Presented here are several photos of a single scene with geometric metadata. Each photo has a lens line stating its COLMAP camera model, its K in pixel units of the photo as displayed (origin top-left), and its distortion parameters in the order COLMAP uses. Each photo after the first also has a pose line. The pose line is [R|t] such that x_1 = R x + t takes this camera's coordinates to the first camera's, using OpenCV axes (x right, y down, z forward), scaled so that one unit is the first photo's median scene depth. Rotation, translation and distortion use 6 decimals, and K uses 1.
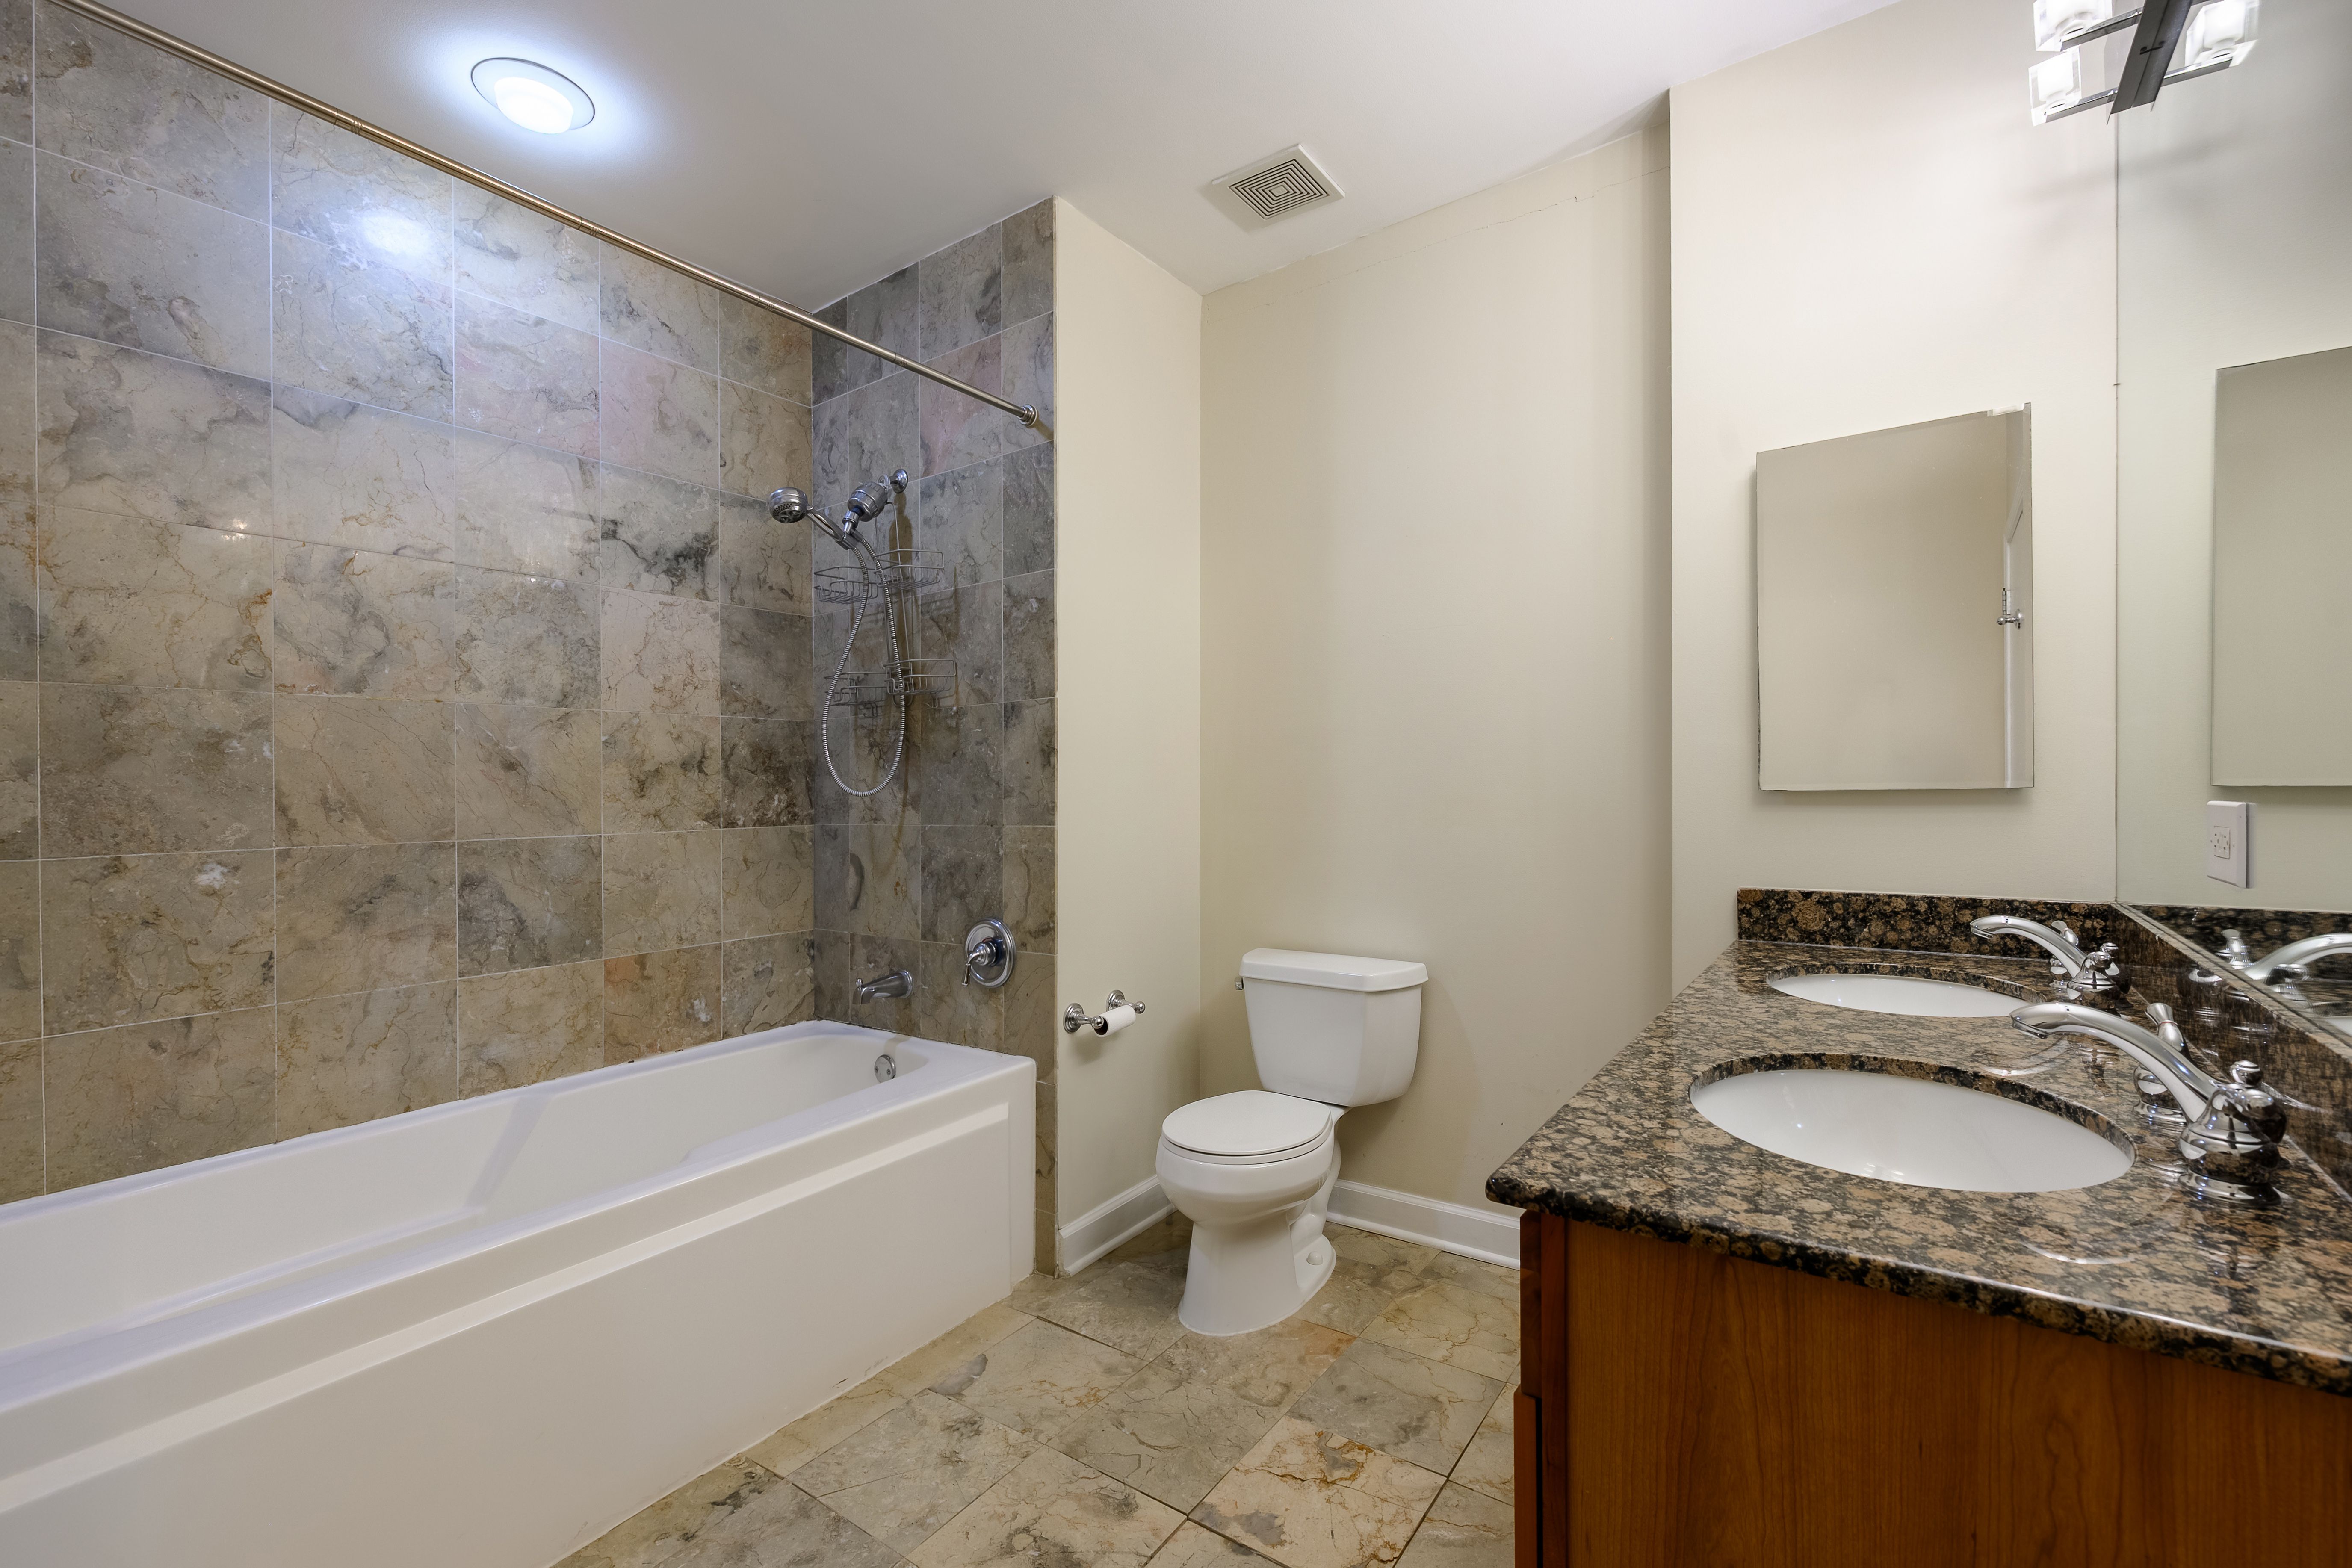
lens RADIAL K [[986.3, 0, 1184.8], [0, 986.3, 785.6], [0, 0, 1]] dist [-0.002254, 0.001628]
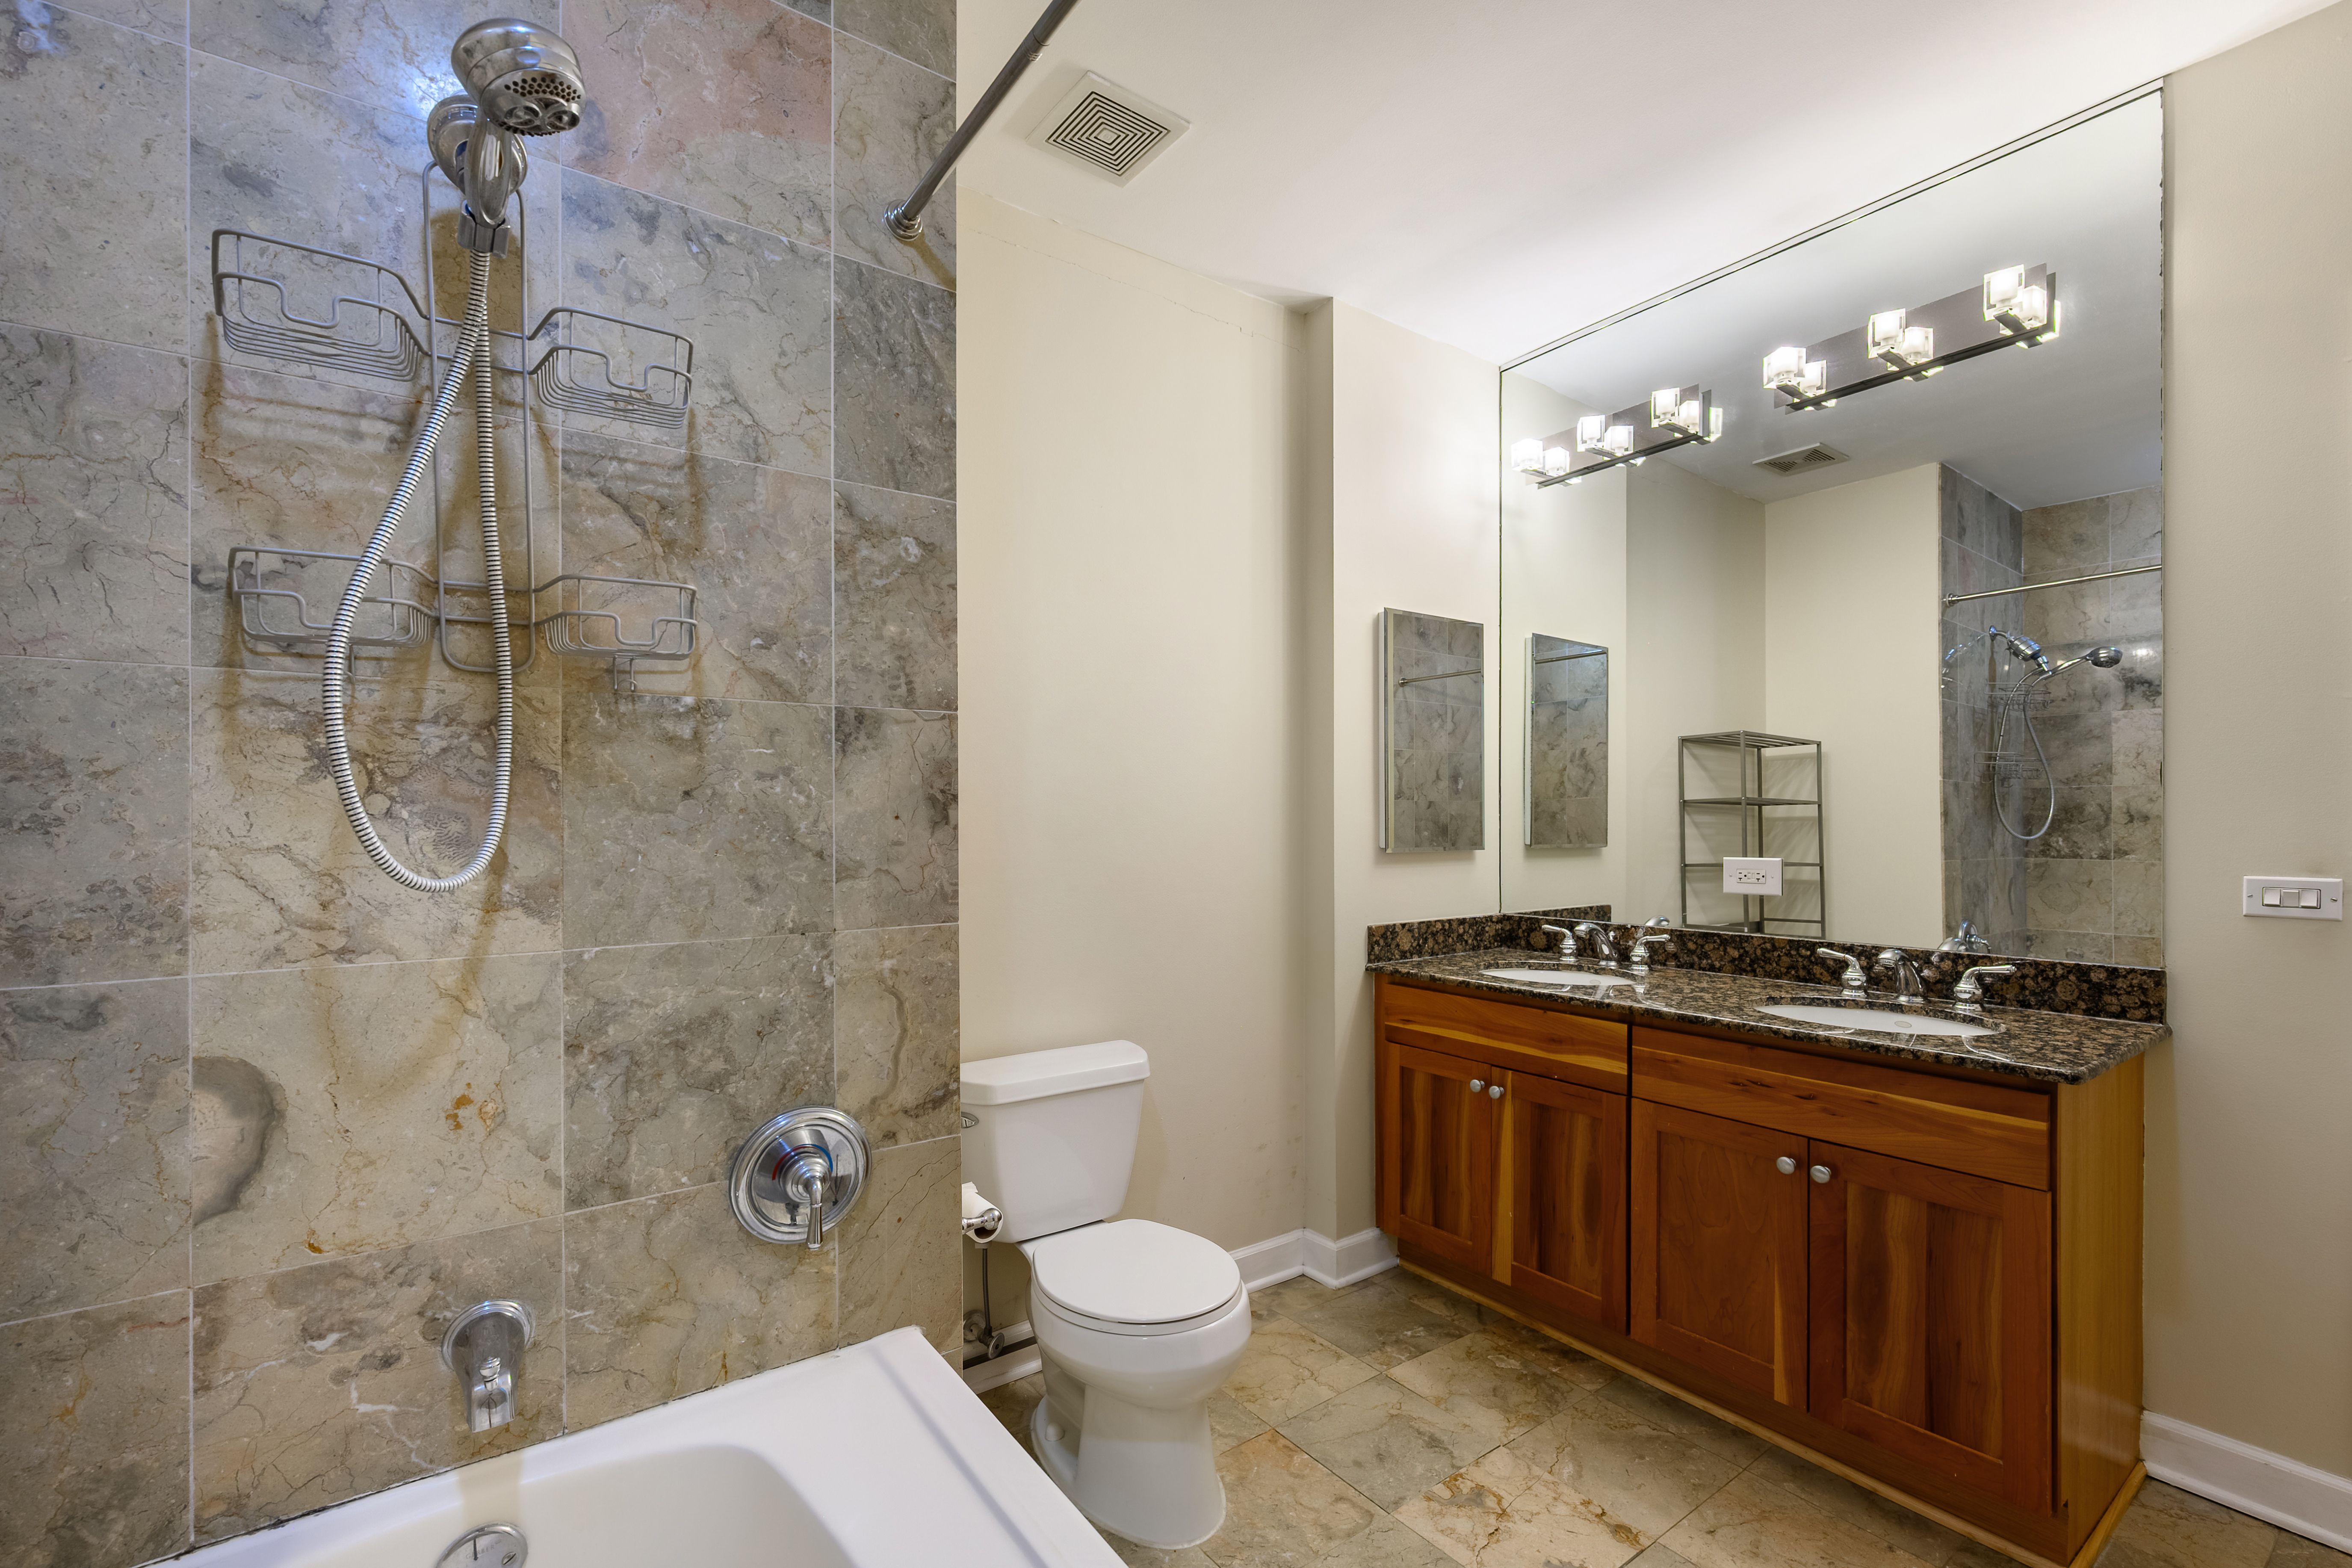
lens RADIAL K [[986.3, 0, 1190.8], [0, 986.3, 834.0], [0, 0, 1]] dist [-0.002254, 0.001628]
pose [[0.328855, 0.005668, 0.944364, -0.630515], [-0.000275, 0.999983, -0.005907, -0.010169], [-0.944380, 0.001683, 0.328851, 0.630400]]
